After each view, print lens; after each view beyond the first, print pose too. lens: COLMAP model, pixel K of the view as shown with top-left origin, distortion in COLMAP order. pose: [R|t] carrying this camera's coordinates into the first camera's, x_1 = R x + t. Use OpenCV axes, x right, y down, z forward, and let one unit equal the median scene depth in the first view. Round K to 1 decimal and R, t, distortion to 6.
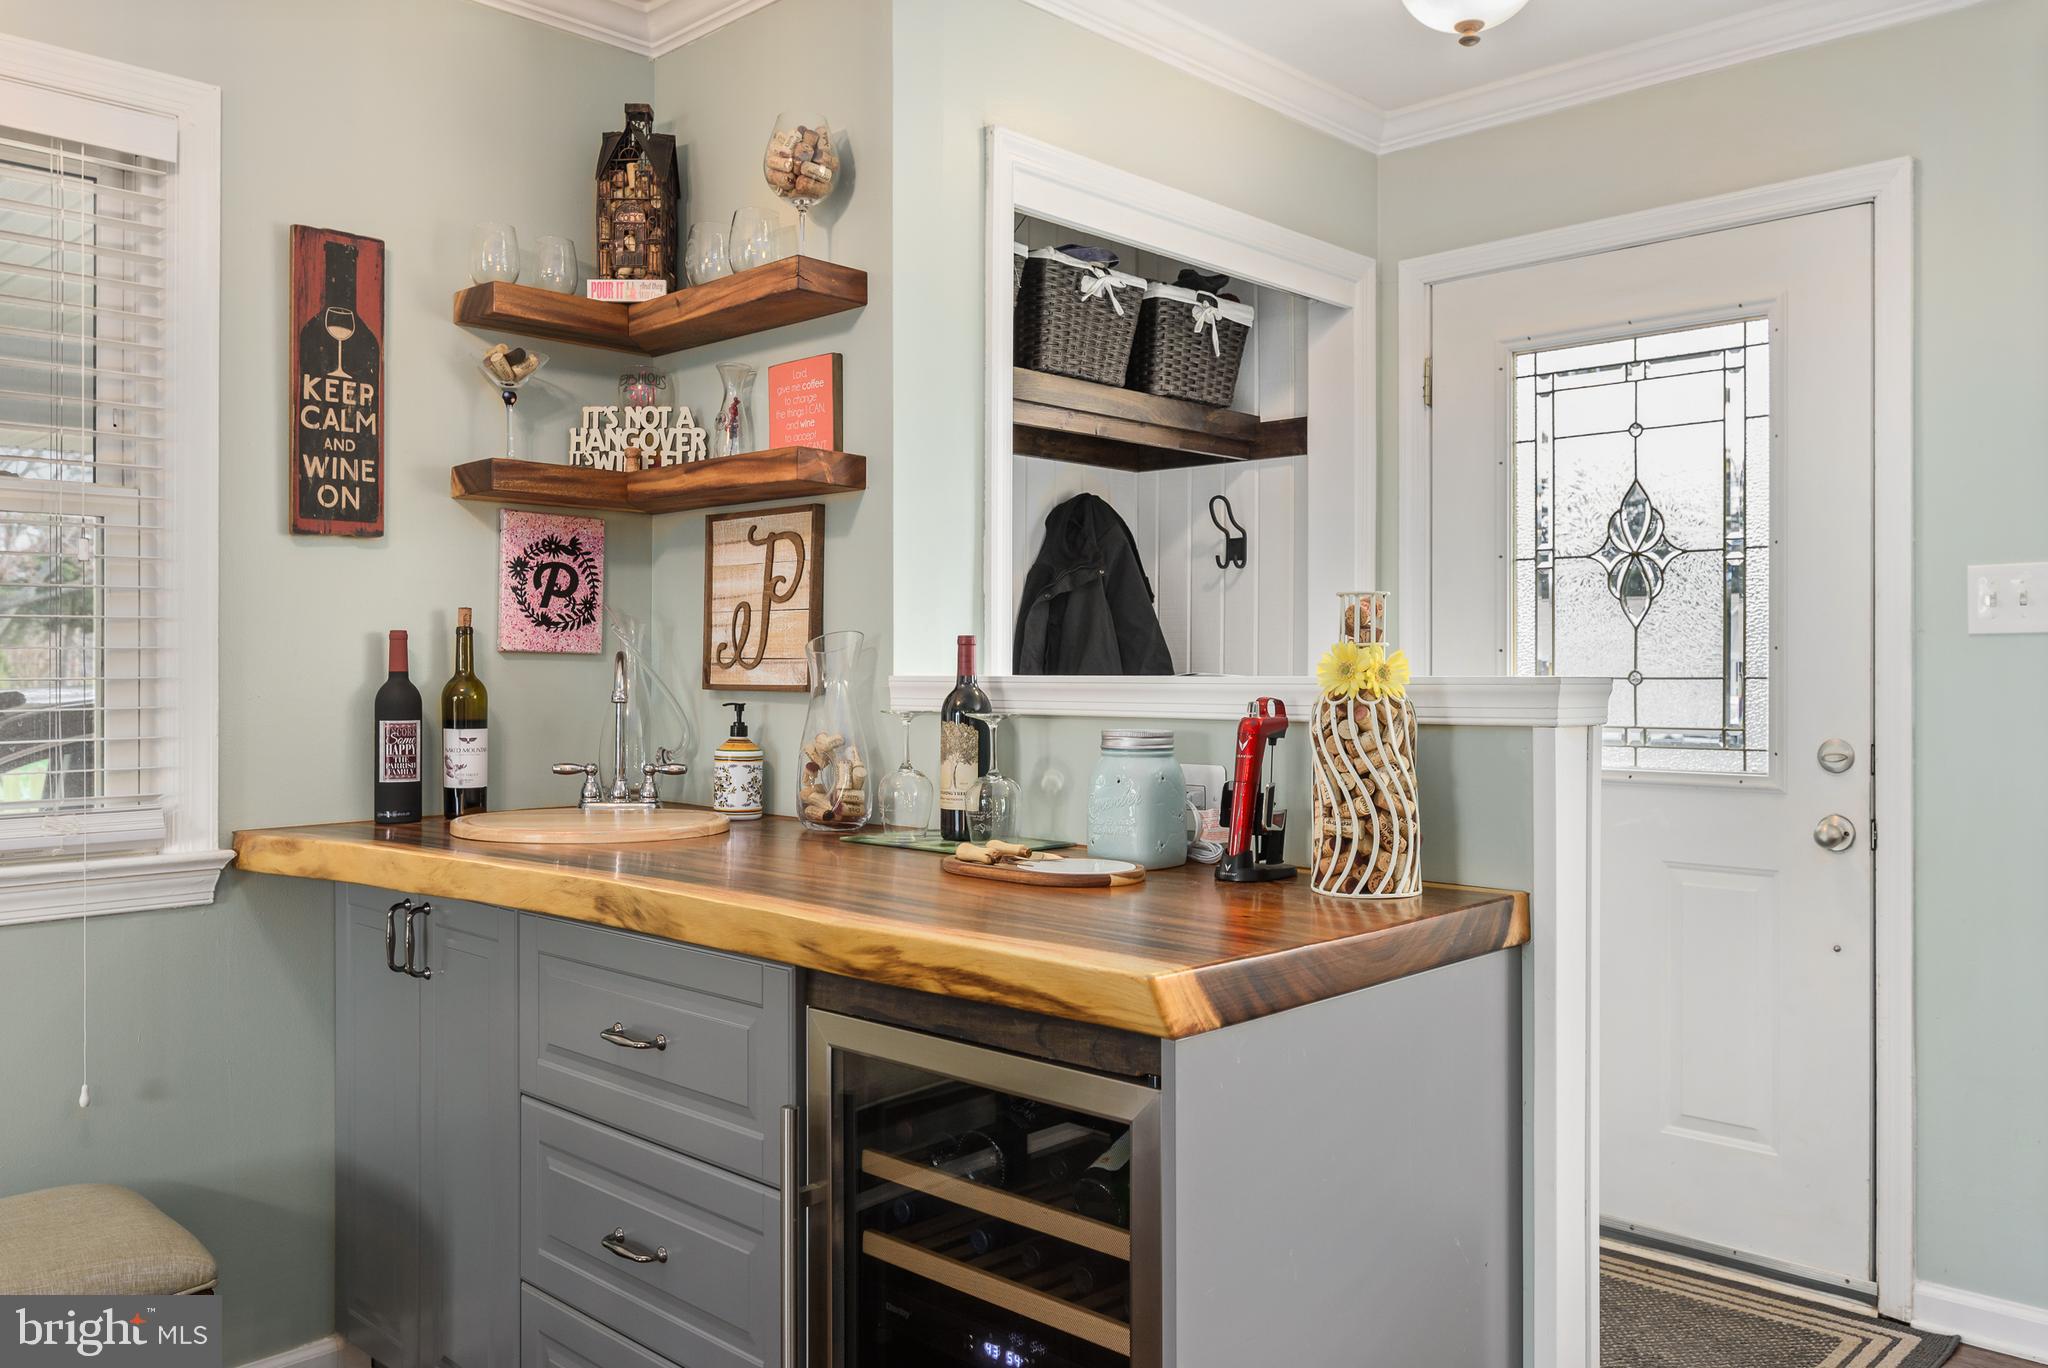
lens RADIAL K [[1575.4, 0, 1027.3], [0, 1575.4, 693.2], [0, 0, 1]] dist [-0.001905, 0.002838]
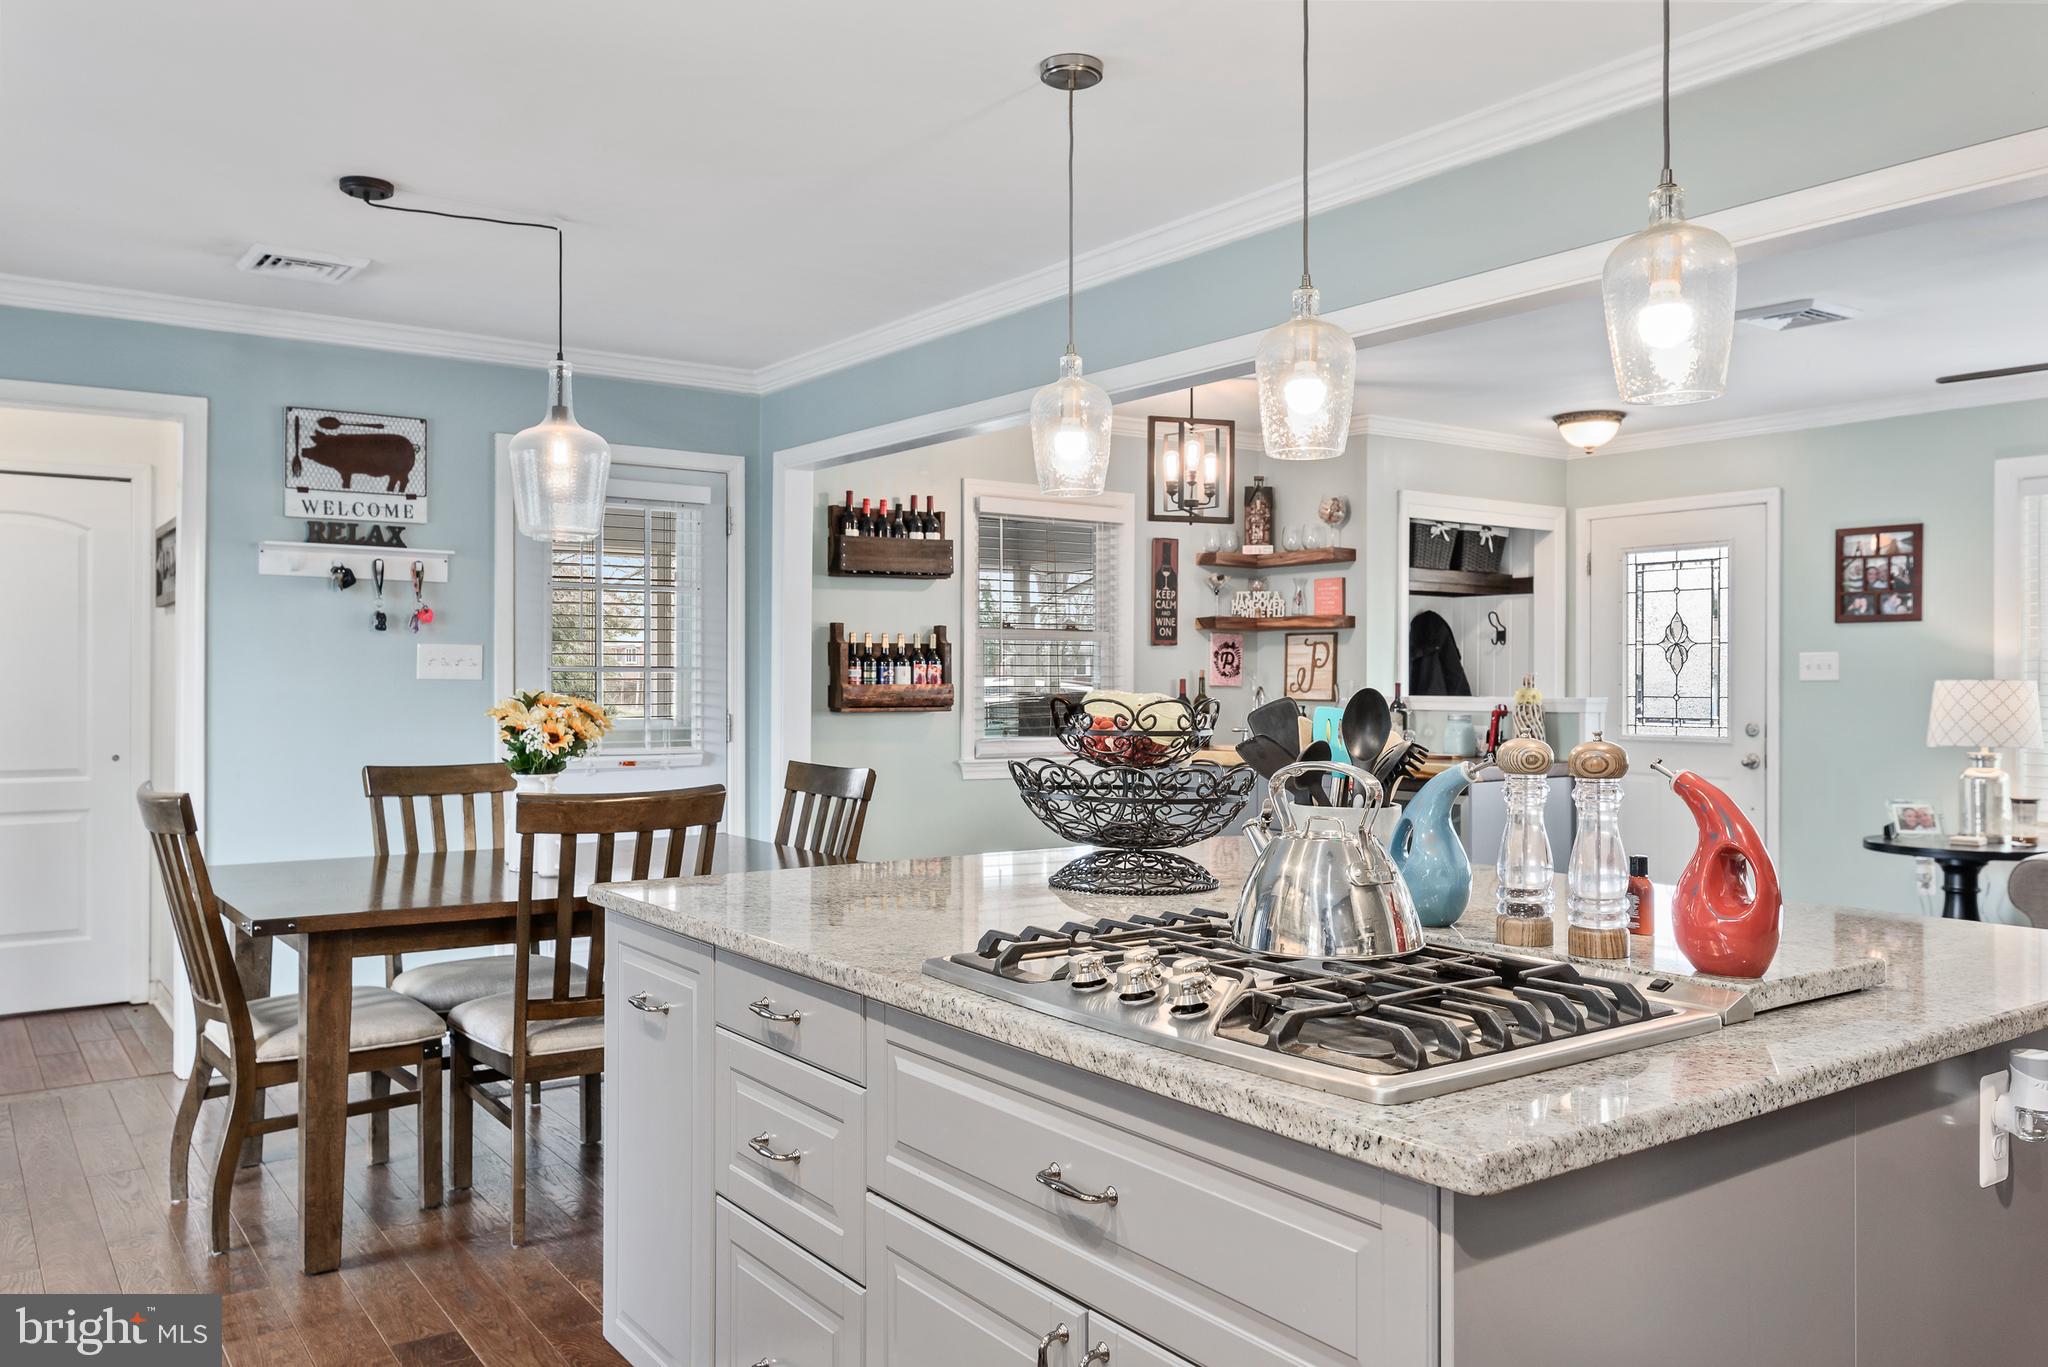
lens RADIAL K [[1522.1, 0, 1030.0], [0, 1522.1, 698.8], [0, 0, 1]] dist [-0.008094, -0.006629]
pose [[0.982366, 0.004065, -0.186925, -0.154160], [-0.004540, 0.999987, -0.002112, 0.002126], [0.186914, 0.002923, 0.982372, -1.614970]]
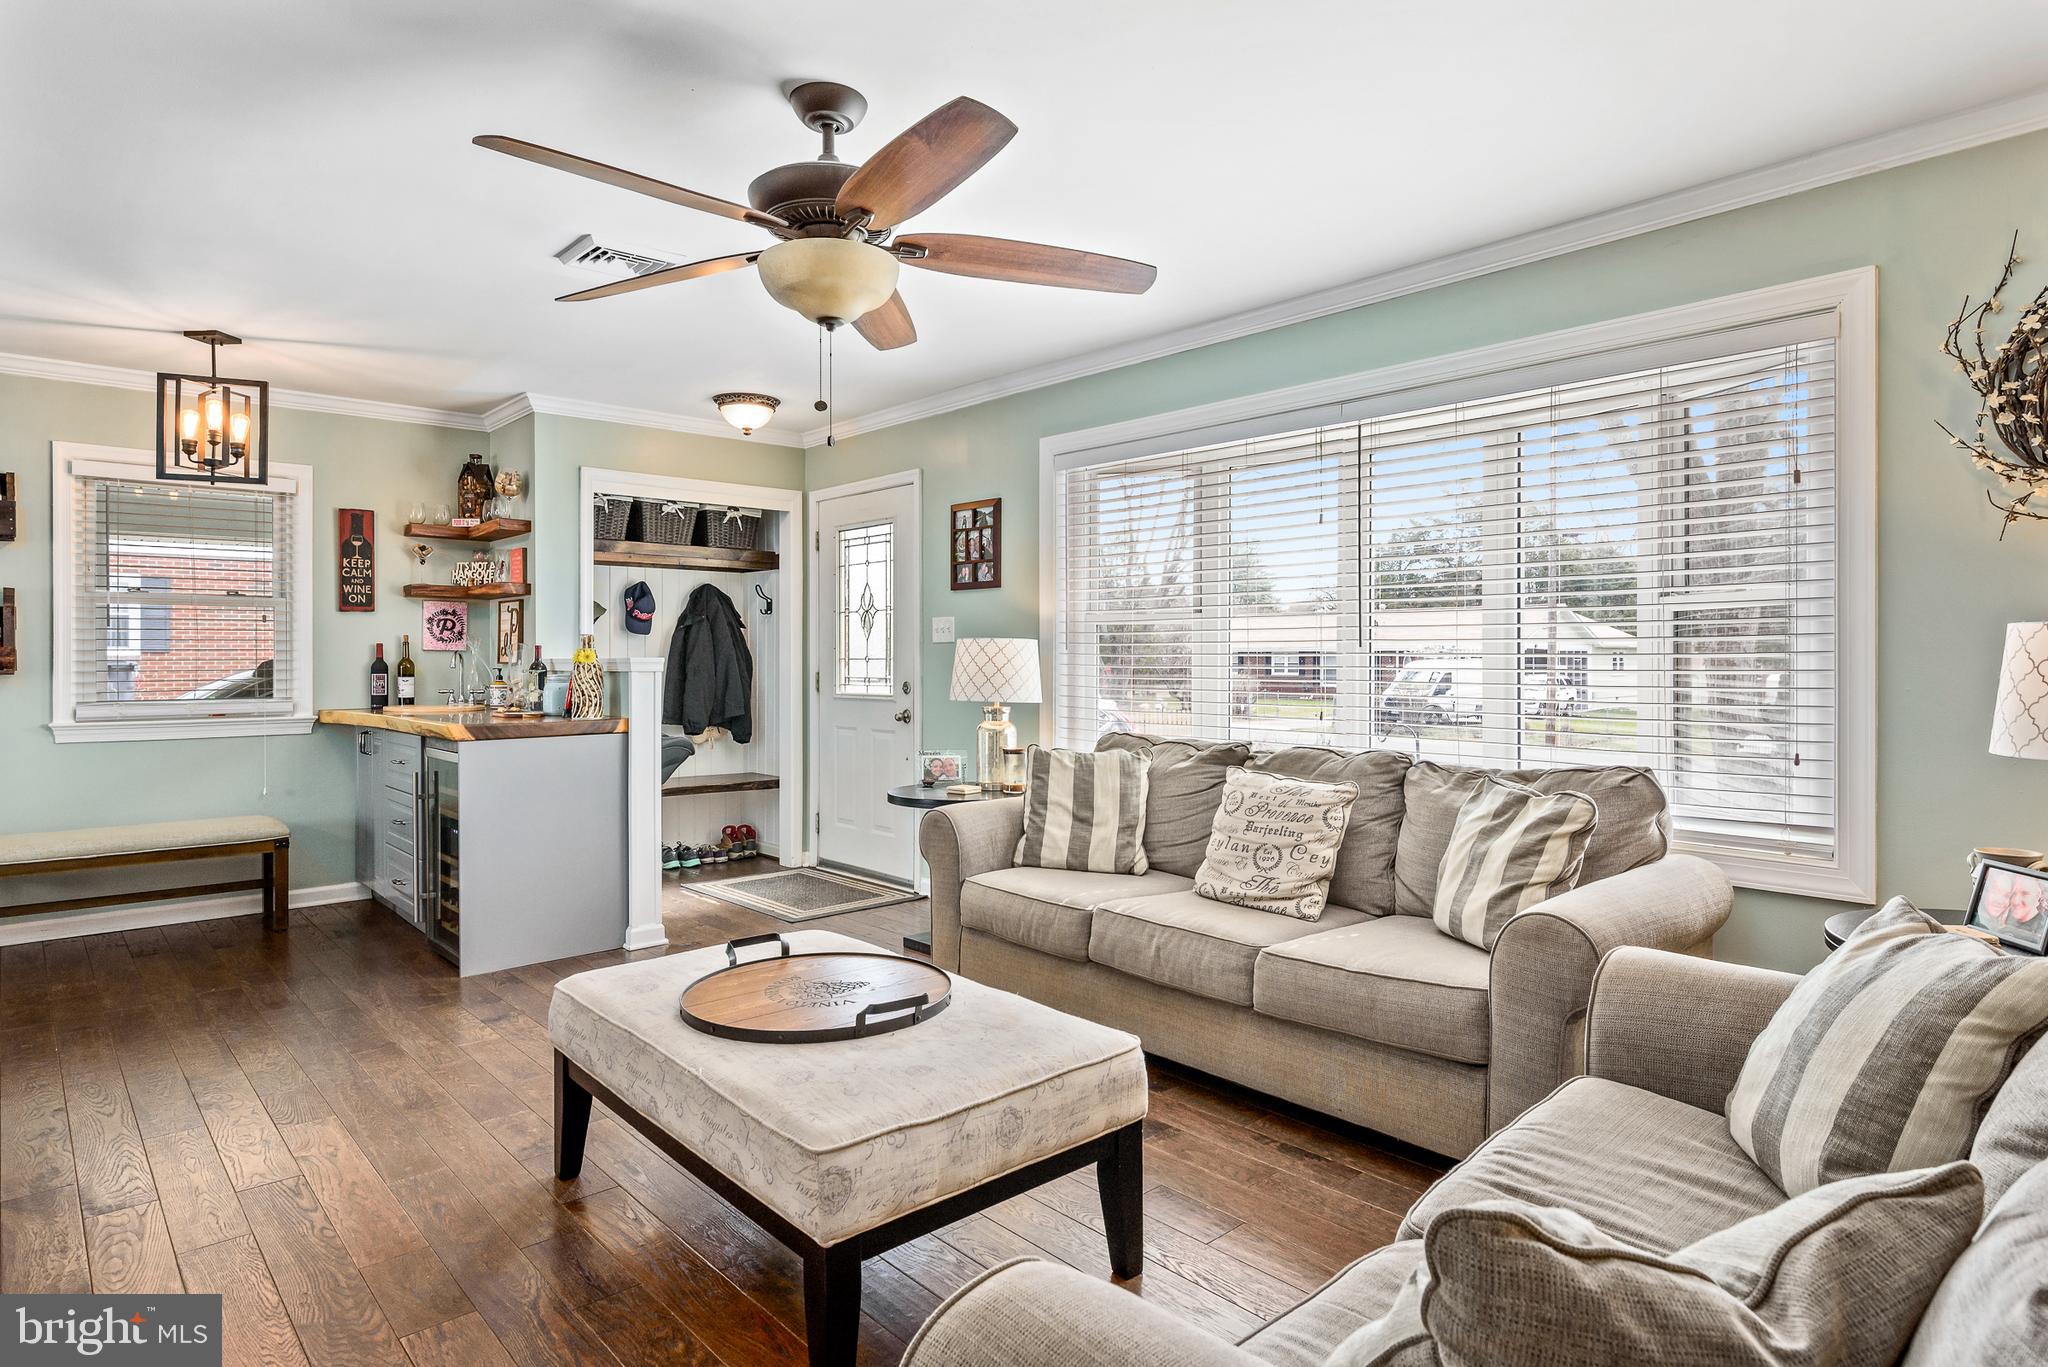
lens RADIAL K [[1122.6, 0, 1035.8], [0, 1122.6, 679.3], [0, 0, 1]] dist [0.011080, -0.001409]
pose [[0.997721, -0.000749, -0.067466, 0.921195], [0.001104, 0.999986, 0.005222, 0.016866], [0.067461, -0.005284, 0.997708, -0.969845]]
